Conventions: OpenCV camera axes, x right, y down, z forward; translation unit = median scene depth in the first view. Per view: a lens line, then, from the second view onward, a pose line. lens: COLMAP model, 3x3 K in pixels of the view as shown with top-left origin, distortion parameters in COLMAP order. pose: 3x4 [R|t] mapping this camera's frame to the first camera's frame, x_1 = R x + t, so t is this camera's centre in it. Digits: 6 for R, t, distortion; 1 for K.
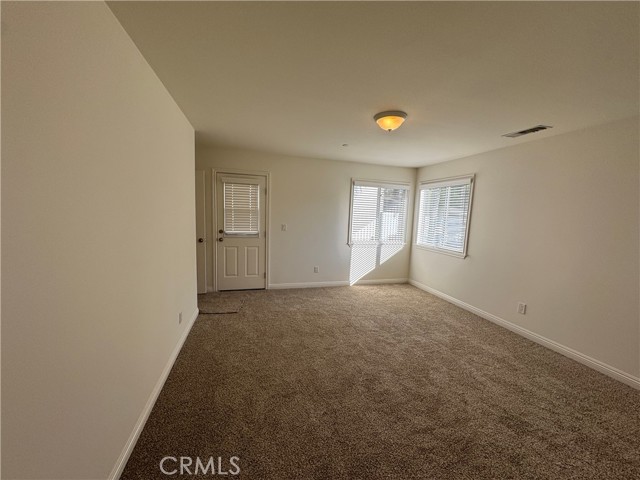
lens RADIAL K [[253.7, 0, 320.0], [0, 253.7, 240.0], [0, 0, 1]] dist [-0.000835, 0.000556]
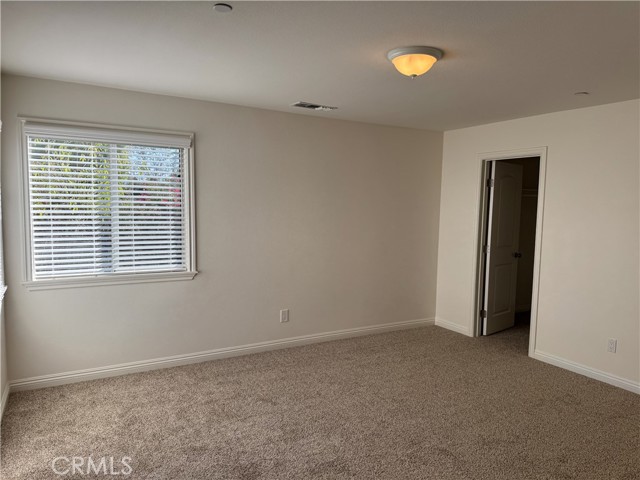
lens RADIAL K [[443.5, 0, 320.0], [0, 443.5, 240.0], [0, 0, 1]] dist [0.001306, 0.000597]
pose [[-0.247076, -0.112924, 0.962394, -0.466219], [0.088359, 0.986423, 0.138428, -0.128926], [-0.964959, 0.119239, -0.233743, 0.966340]]
